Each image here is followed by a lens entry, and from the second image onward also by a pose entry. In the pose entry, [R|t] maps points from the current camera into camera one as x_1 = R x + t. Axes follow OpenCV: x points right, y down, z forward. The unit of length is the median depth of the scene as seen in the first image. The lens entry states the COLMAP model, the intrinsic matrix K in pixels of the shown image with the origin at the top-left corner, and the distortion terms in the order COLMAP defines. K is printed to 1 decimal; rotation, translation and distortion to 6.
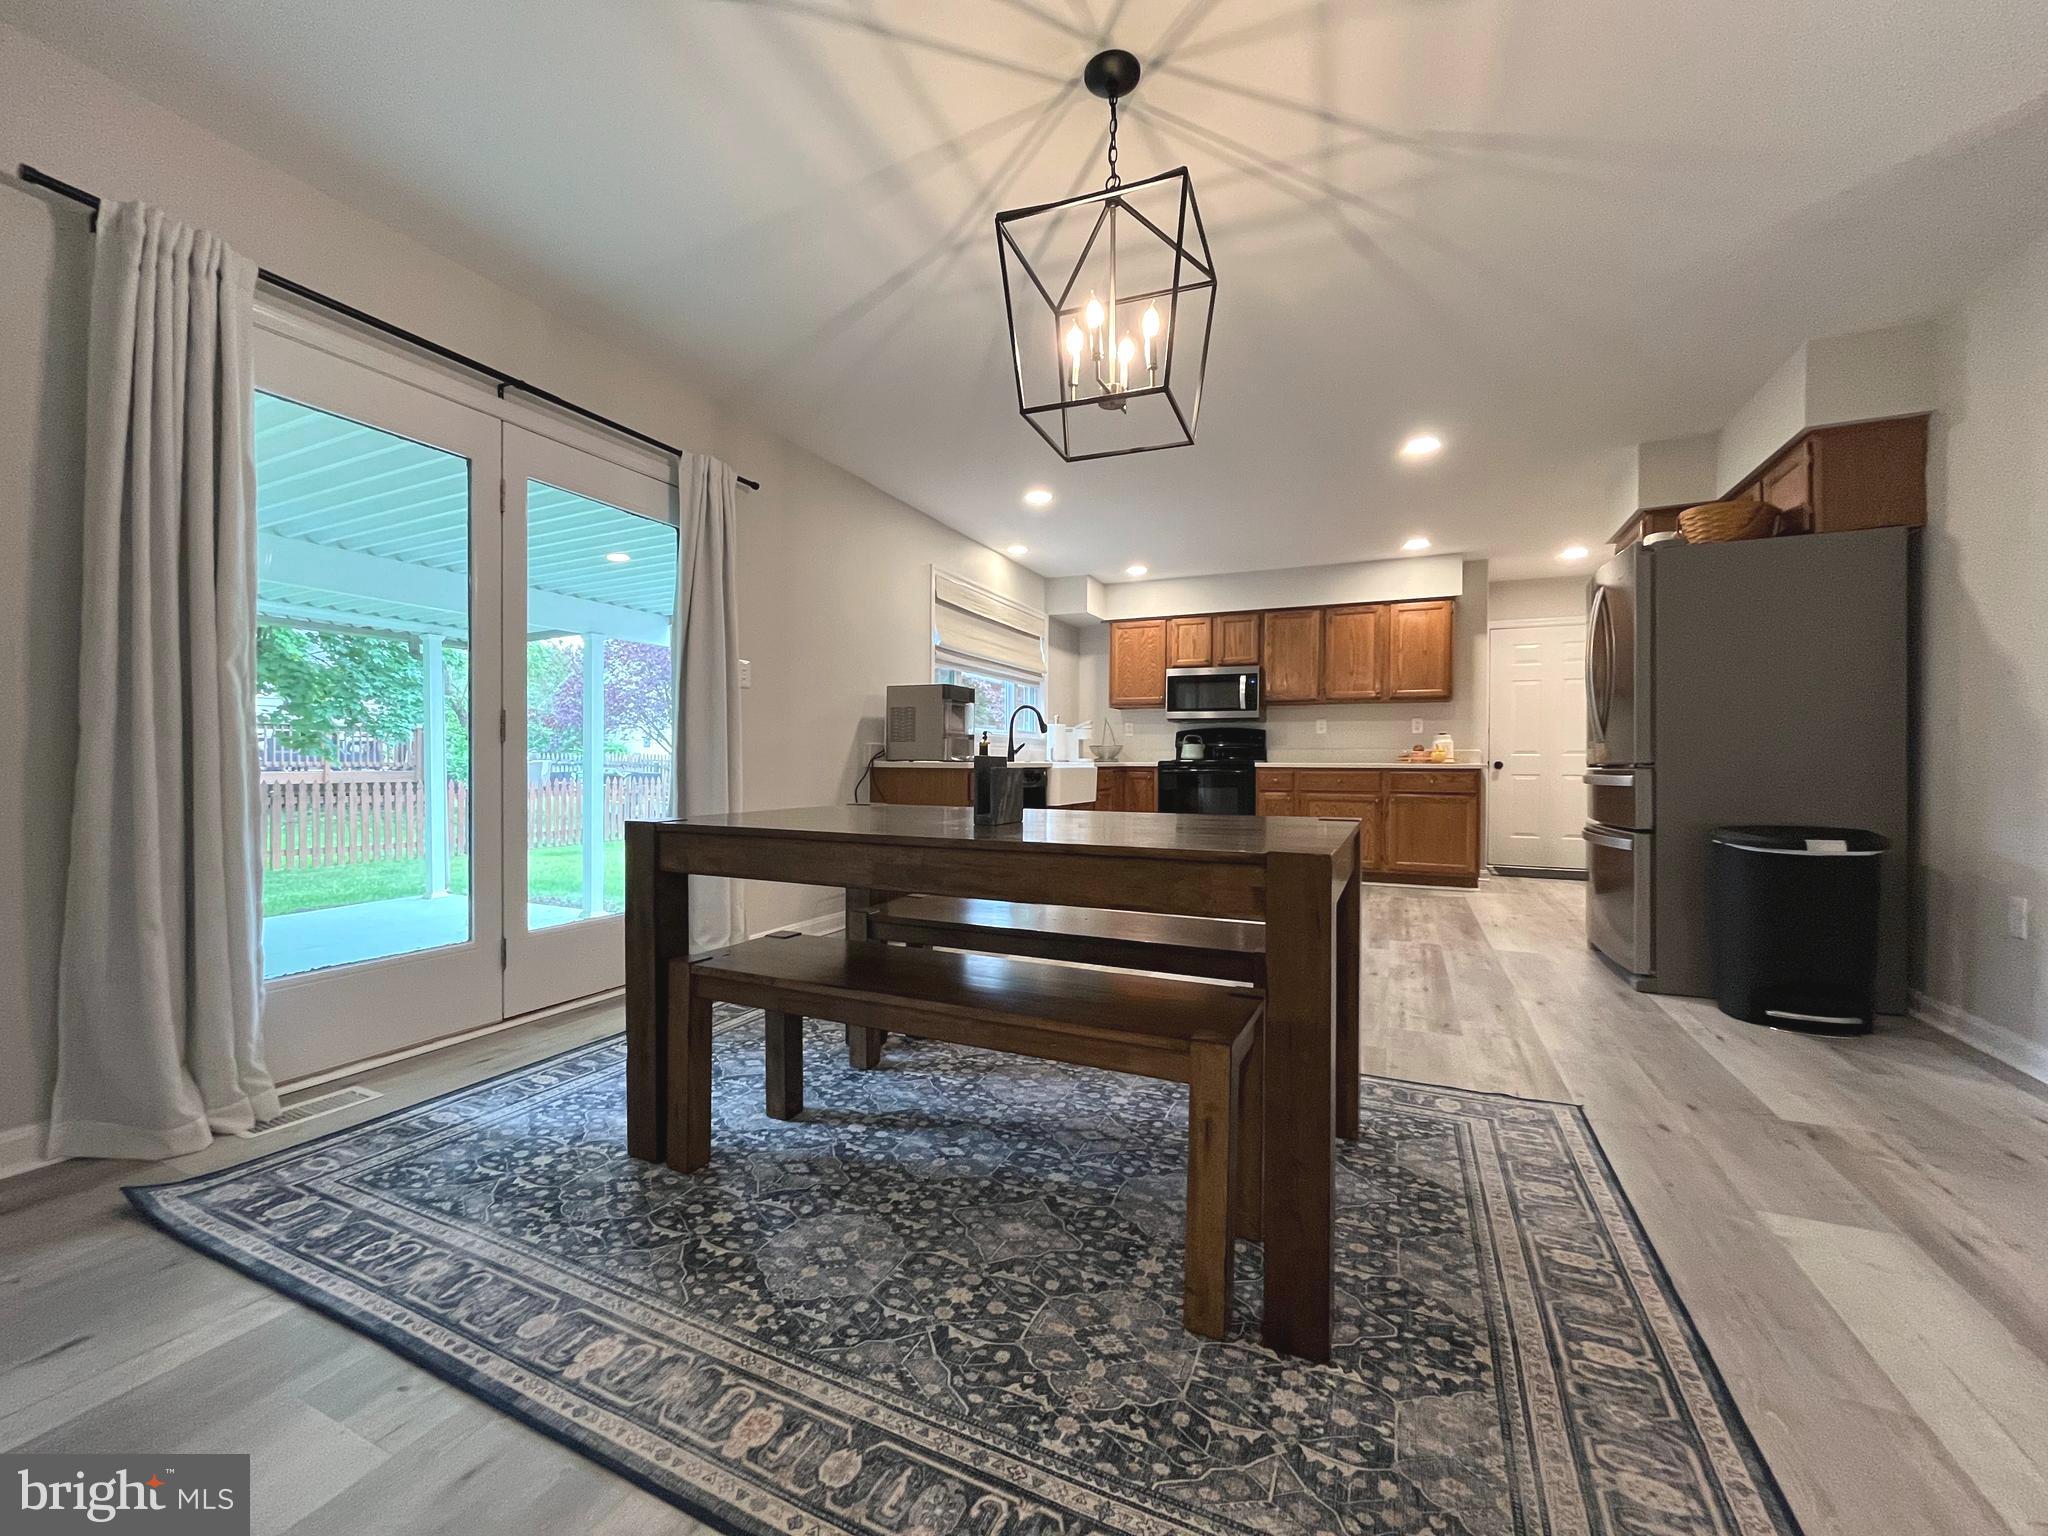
lens RADIAL K [[826.1, 0, 1016.4], [0, 826.1, 772.6], [0, 0, 1]] dist [-0.002863, -0.000302]
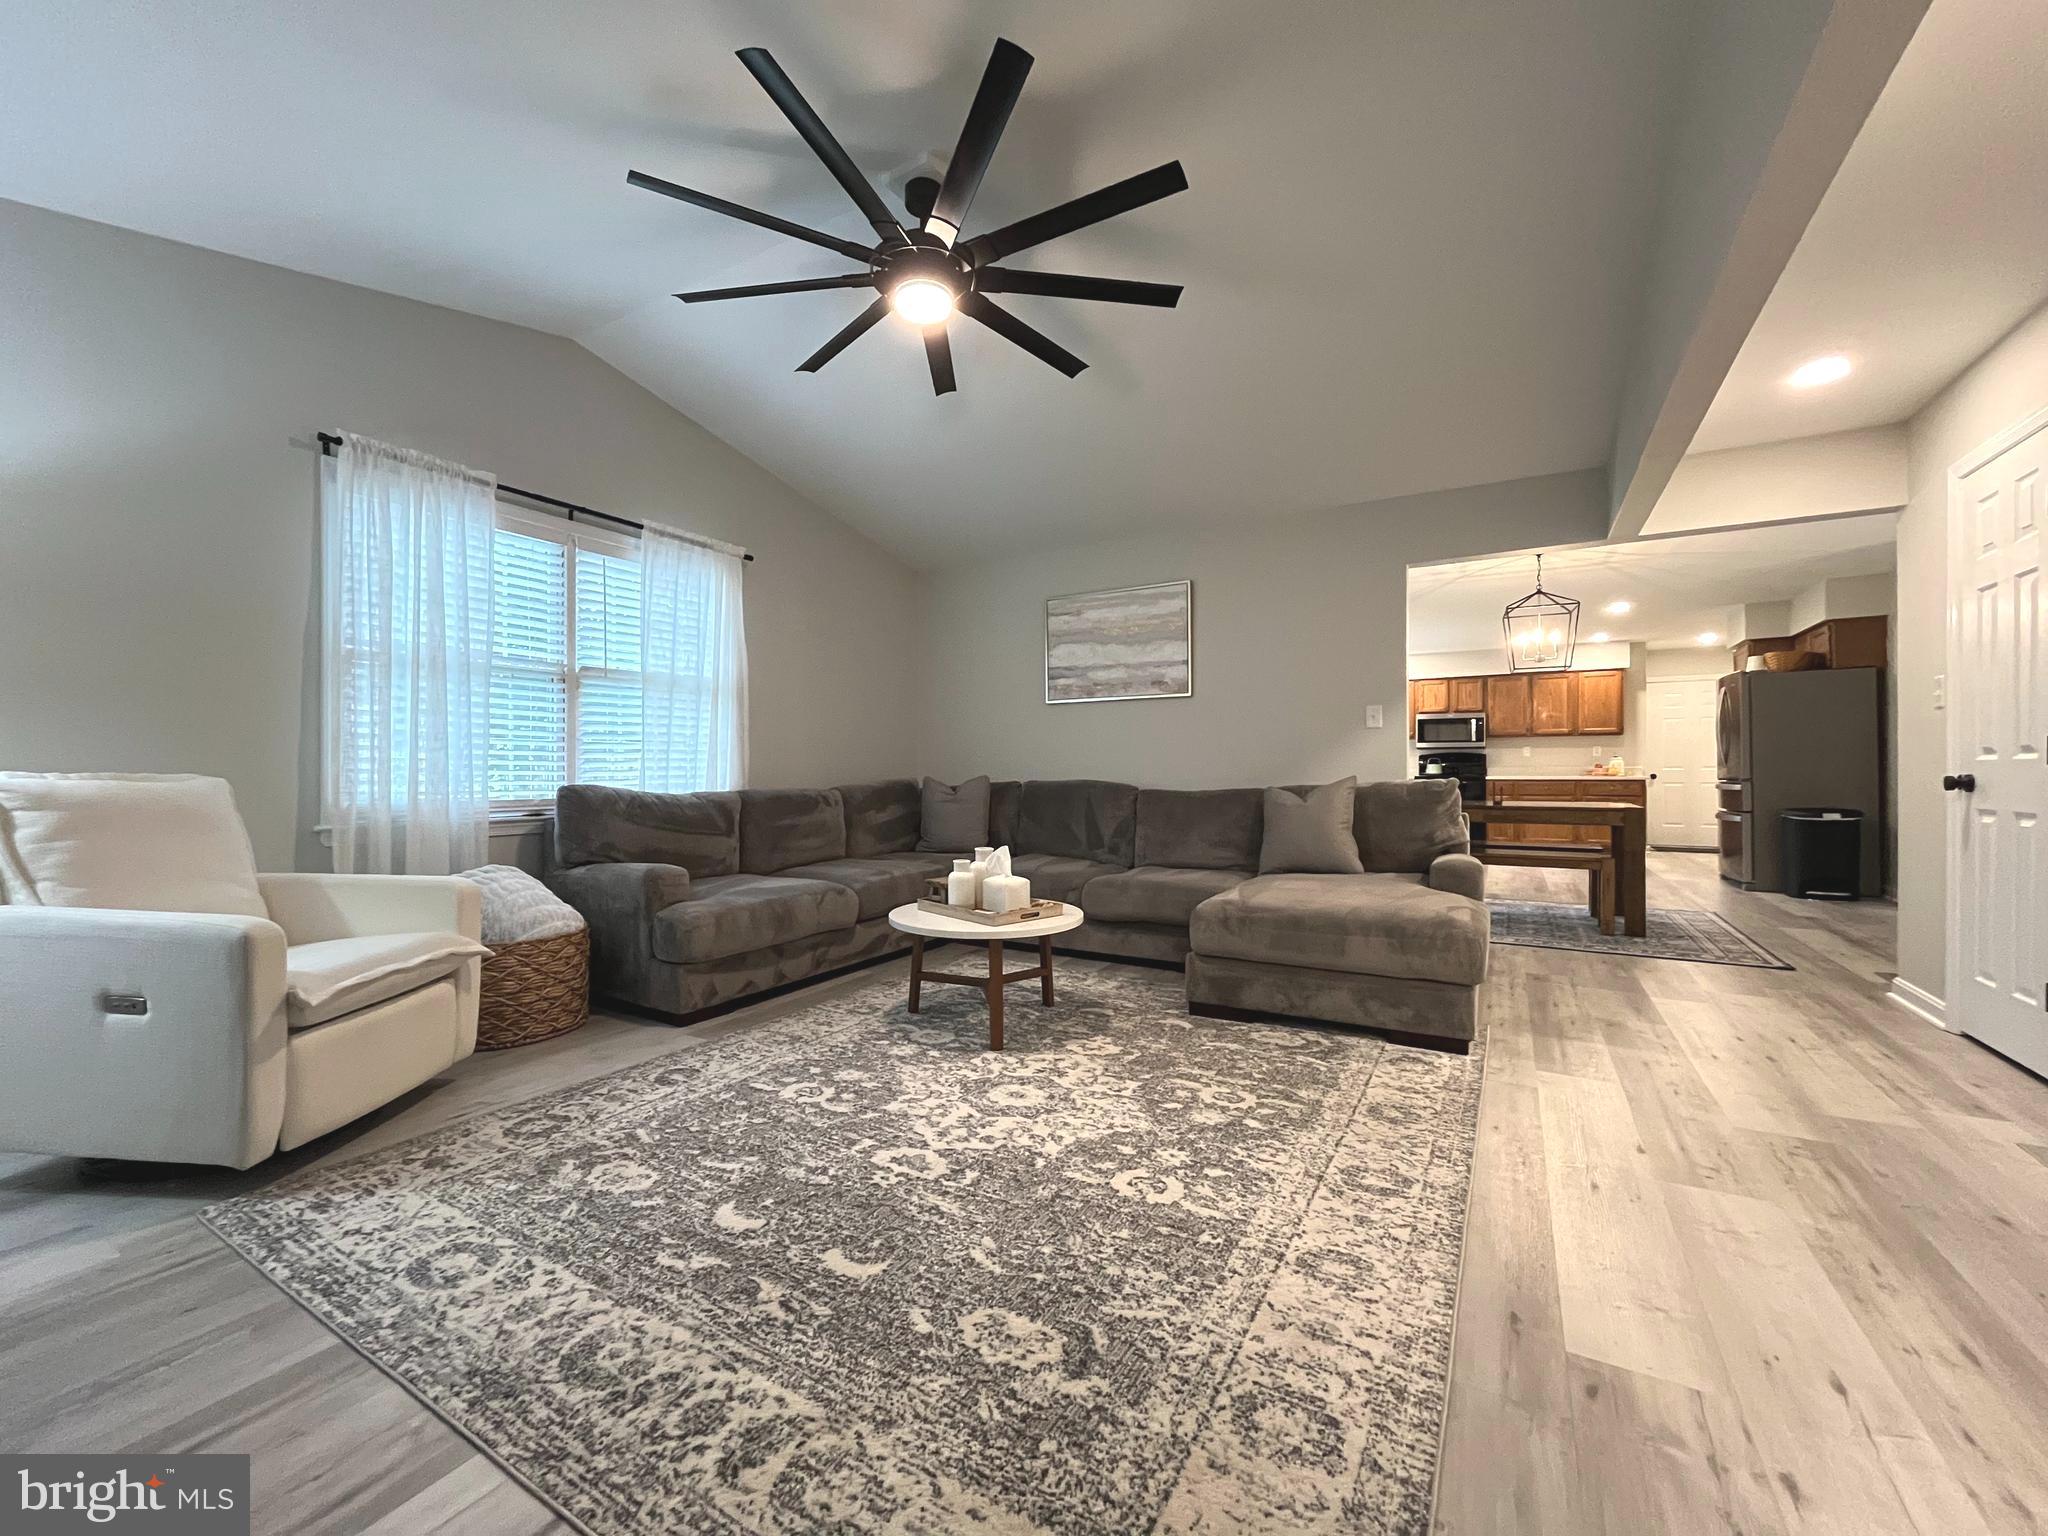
lens RADIAL K [[826.1, 0, 1016.9], [0, 826.1, 772.8], [0, 0, 1]] dist [-0.002863, -0.000302]
pose [[0.994572, -0.008002, -0.103739, -0.911074], [0.006955, 0.999921, -0.010455, -0.019317], [0.103814, 0.009677, 0.994550, -1.344216]]
